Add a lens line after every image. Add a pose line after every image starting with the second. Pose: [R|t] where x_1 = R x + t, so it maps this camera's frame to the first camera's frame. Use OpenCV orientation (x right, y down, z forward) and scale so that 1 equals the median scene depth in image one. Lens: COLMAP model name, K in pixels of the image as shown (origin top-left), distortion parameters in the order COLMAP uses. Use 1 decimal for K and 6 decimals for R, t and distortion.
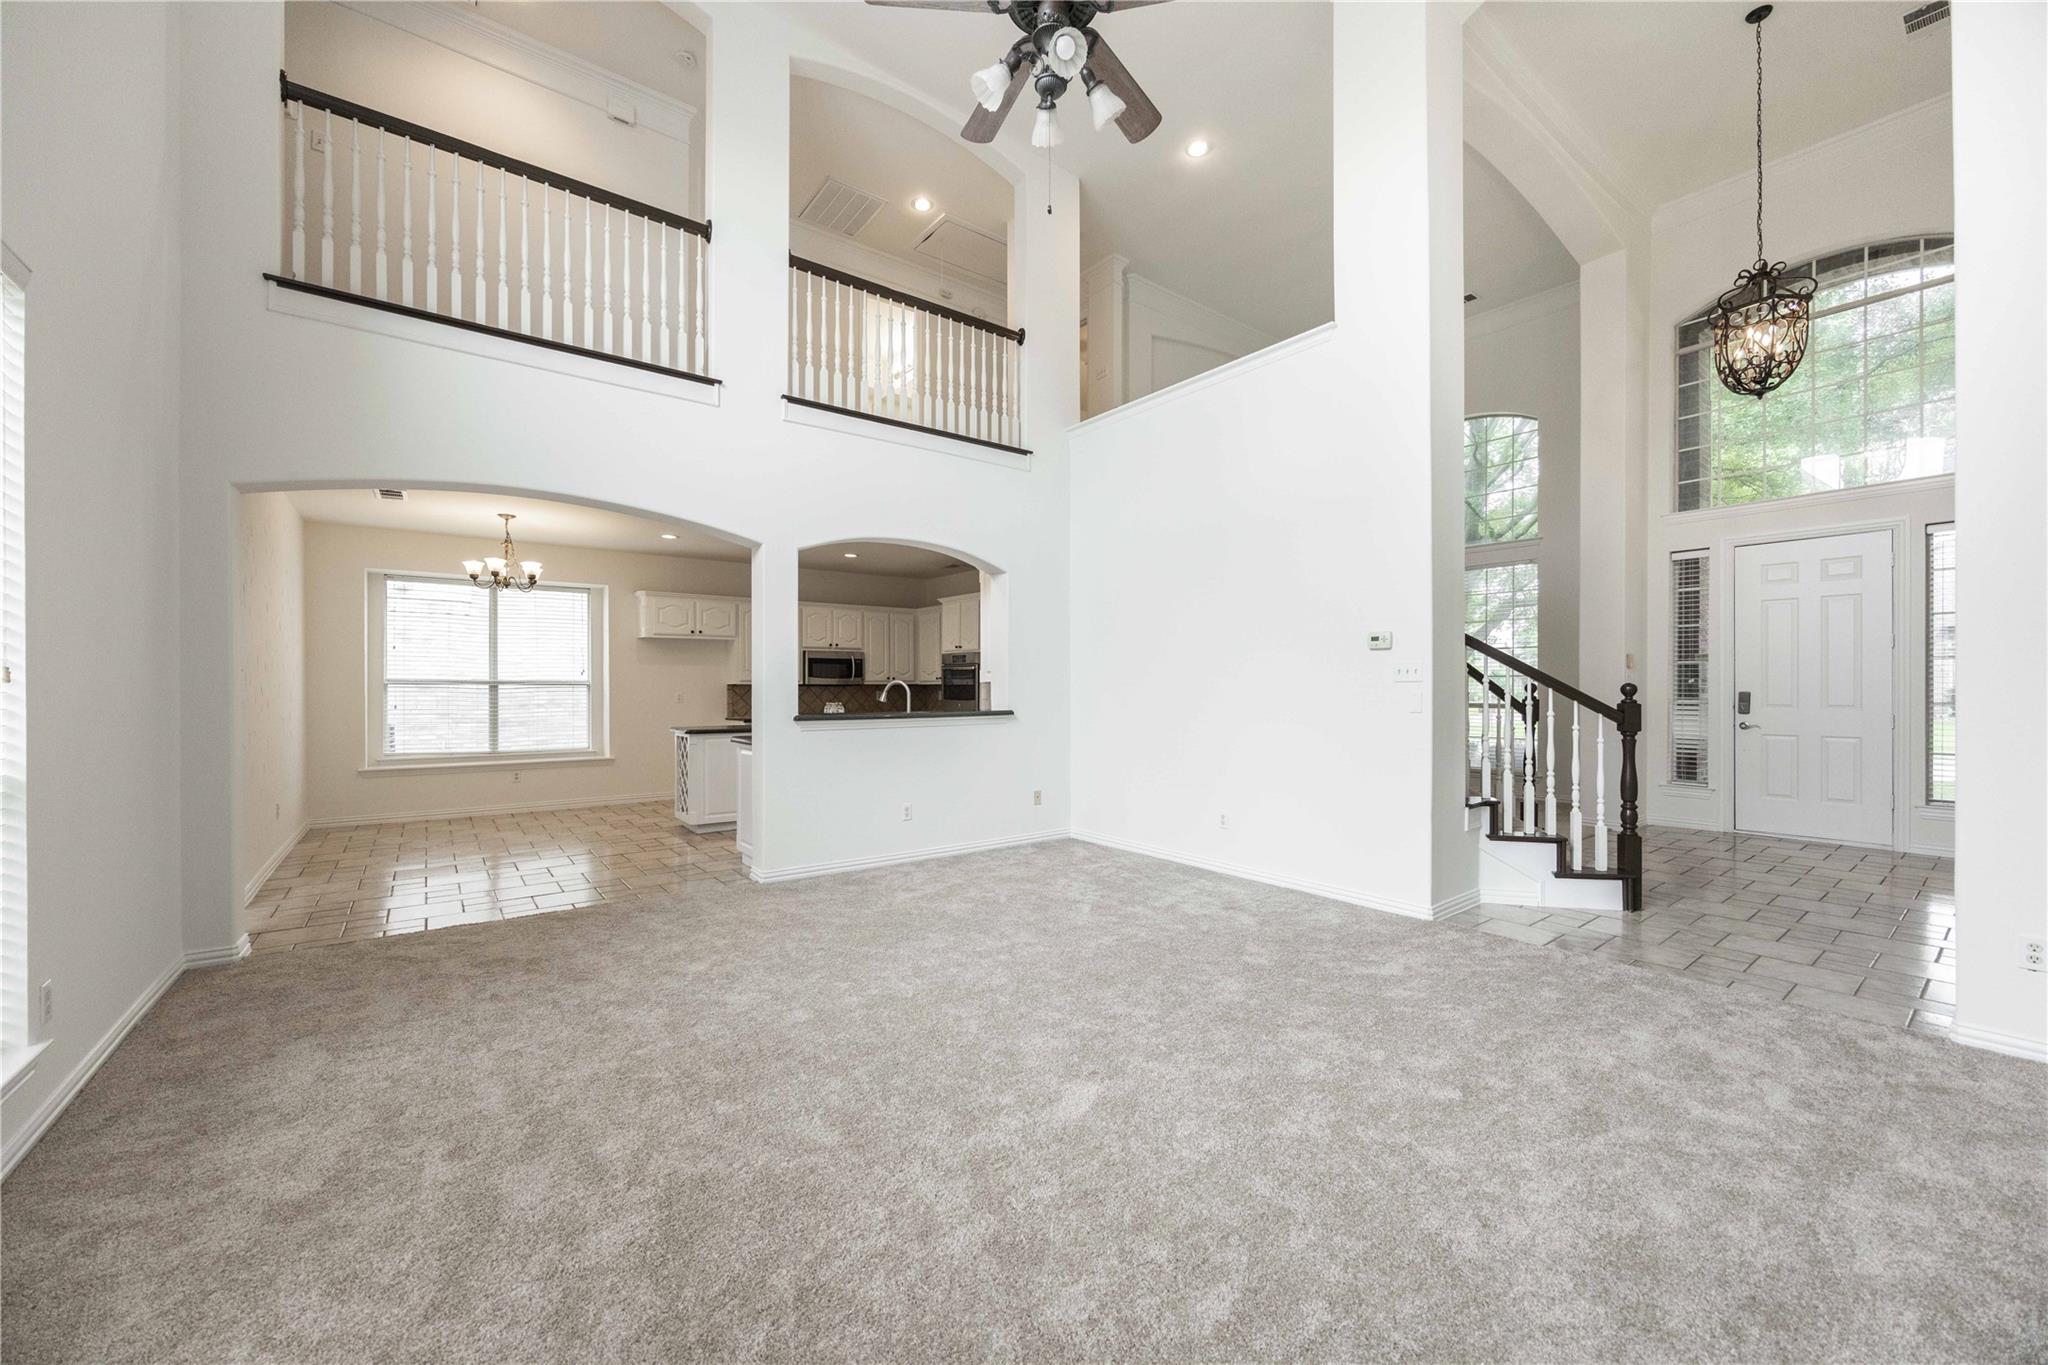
lens RADIAL K [[784.4, 0, 1018.8], [0, 784.4, 682.2], [0, 0, 1]] dist [-0.000301, -0.000076]
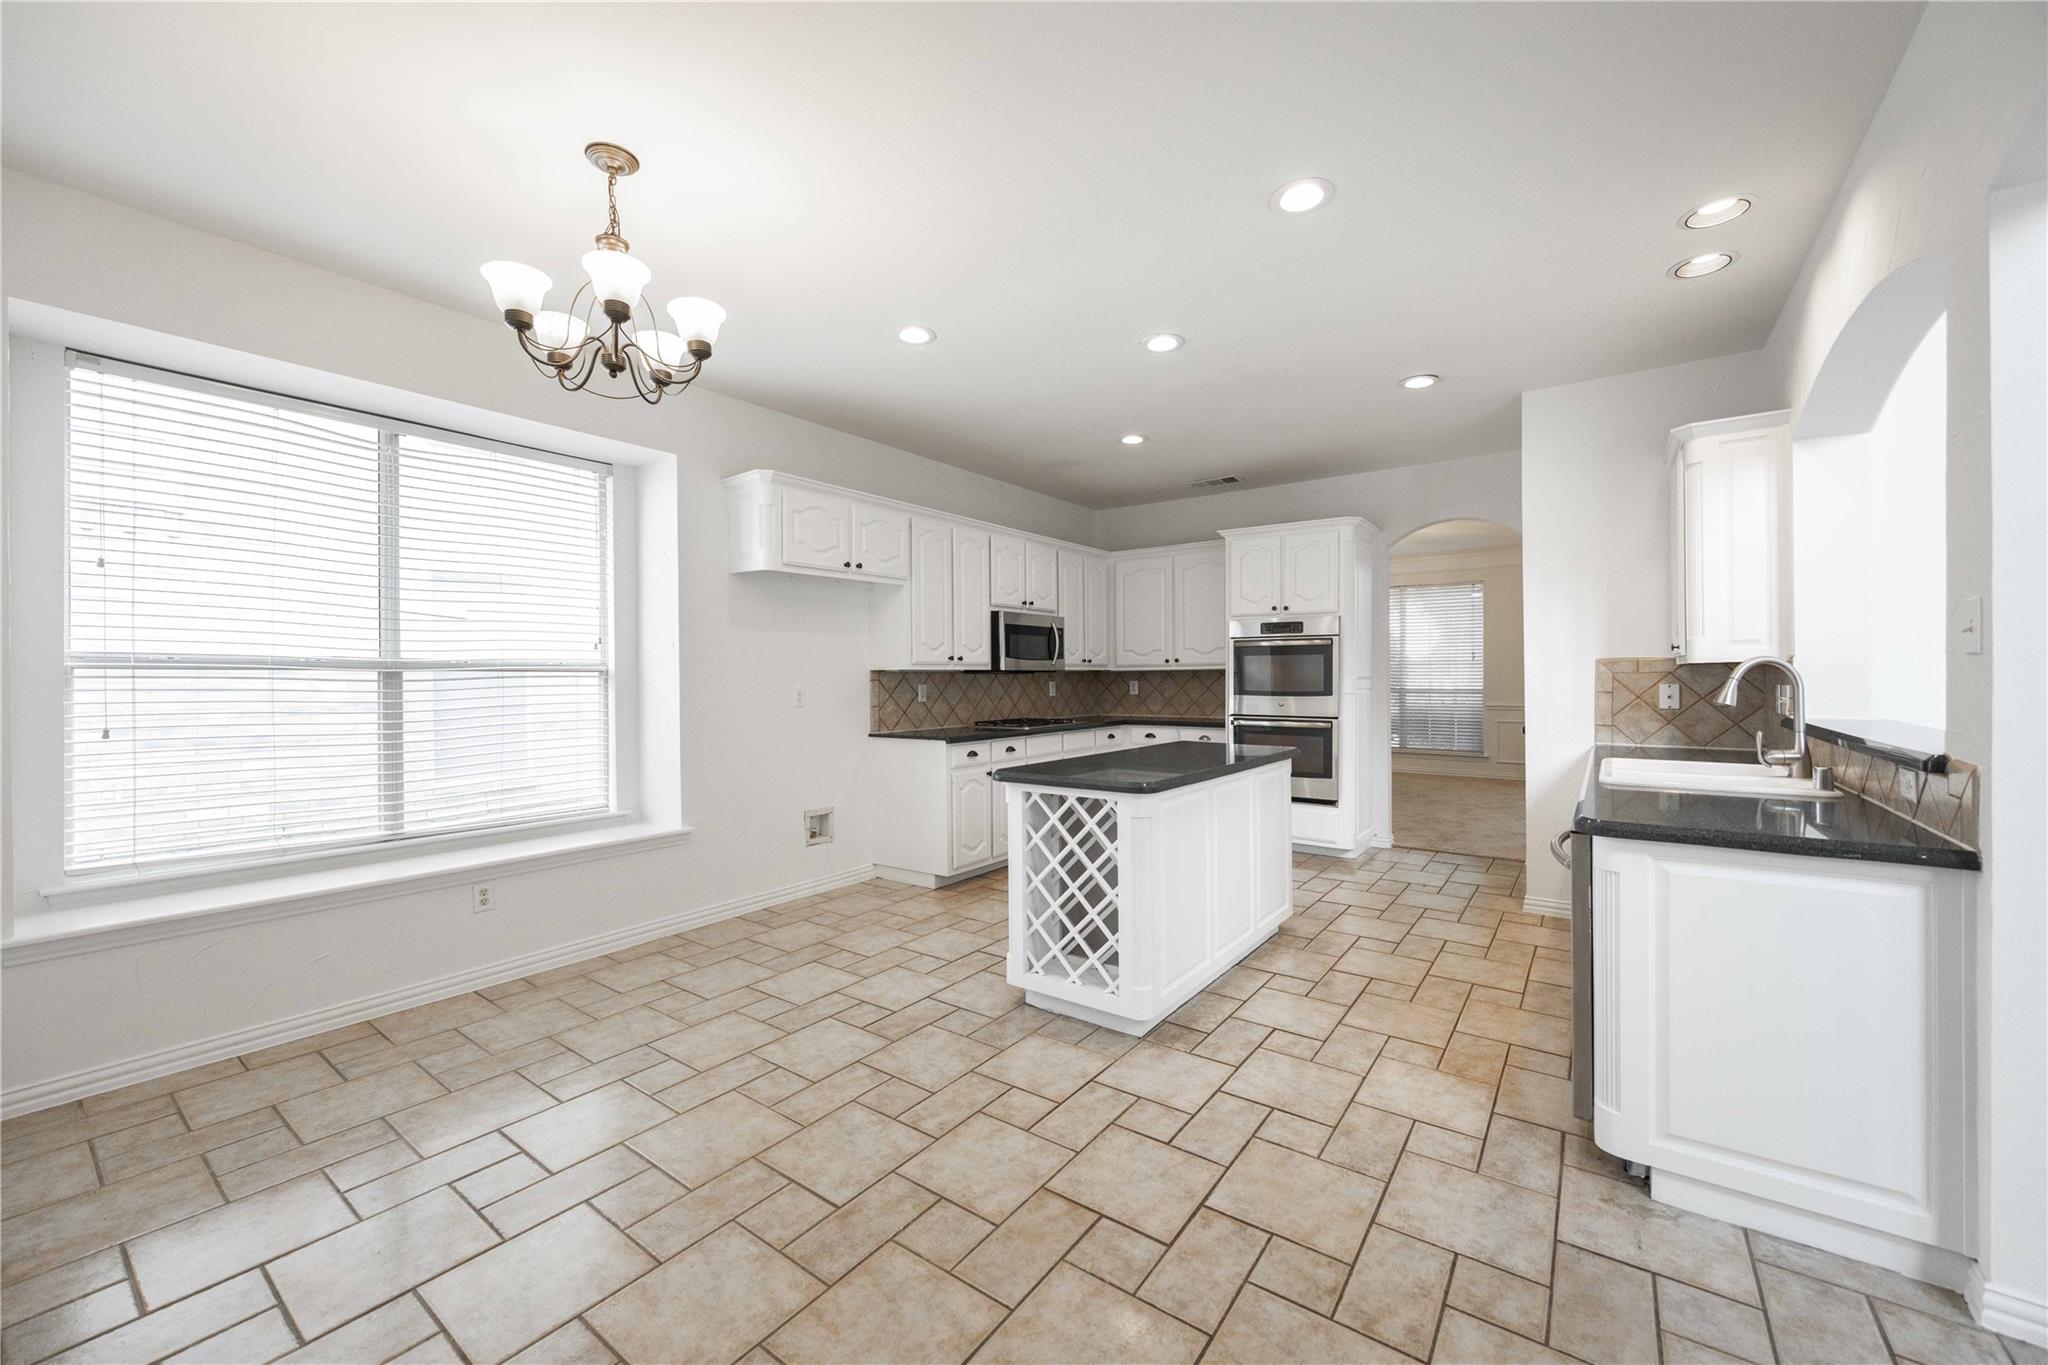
lens RADIAL K [[782.6, 0, 1042.7], [0, 782.6, 681.7], [0, 0, 1]] dist [-0.008556, -0.000101]
pose [[0.953651, -0.005450, 0.300867, -0.607055], [0.001892, 0.999925, 0.012117, 0.005996], [-0.300910, -0.010986, 0.953589, 0.662722]]
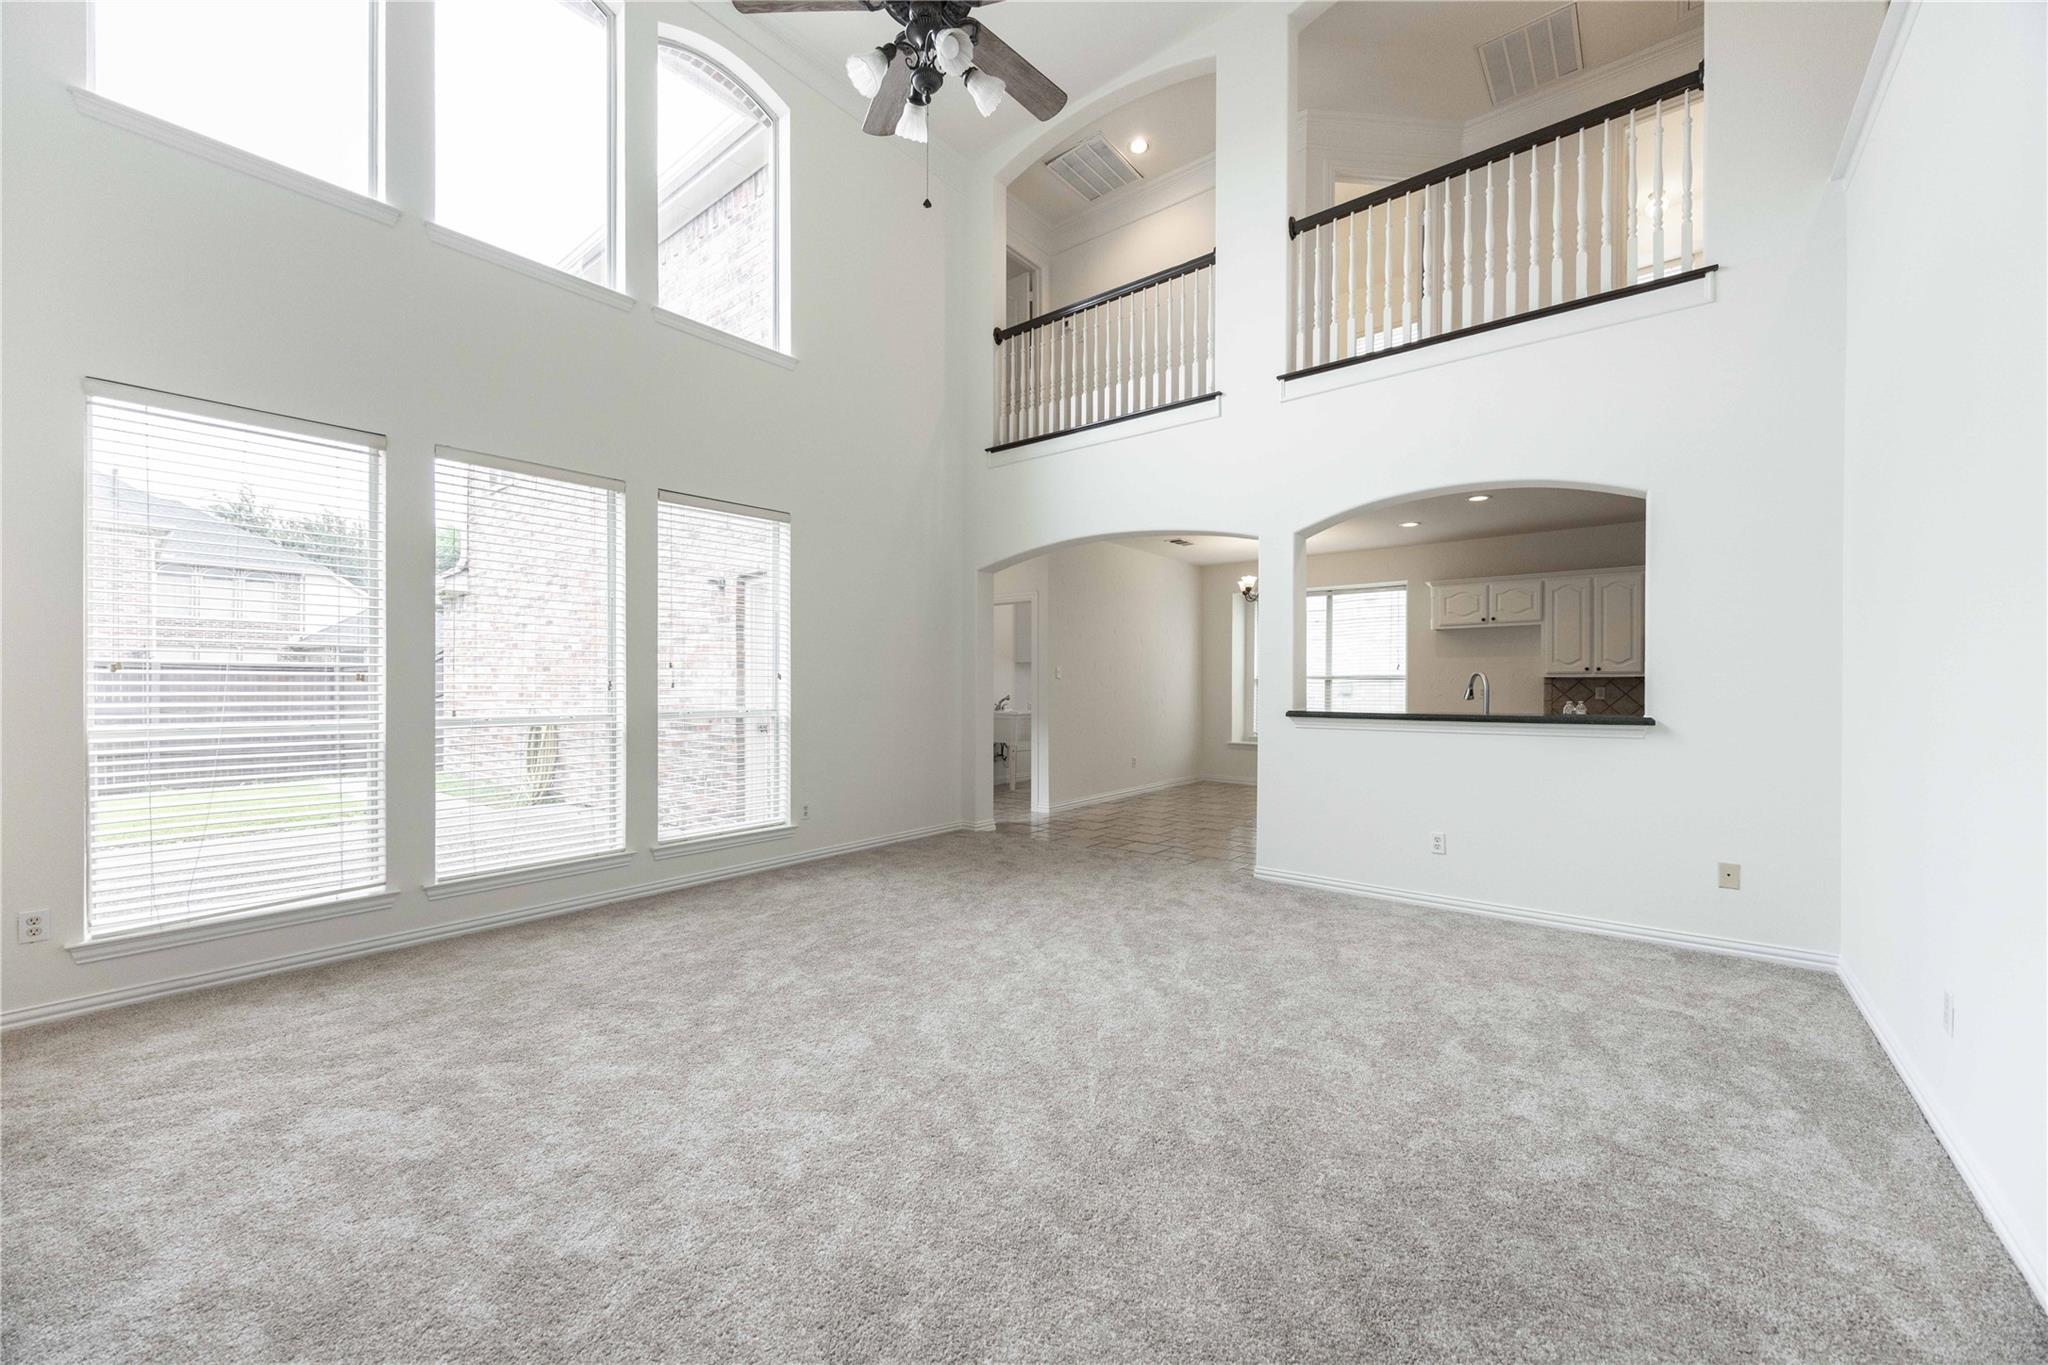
lens RADIAL K [[784.4, 0, 1018.8], [0, 784.4, 682.2], [0, 0, 1]] dist [-0.000301, -0.000076]
pose [[0.237639, -0.000194, -0.971354, 0.445212], [0.007615, 0.999970, 0.001663, 0.002595], [0.971324, -0.007792, 0.237633, 0.367625]]
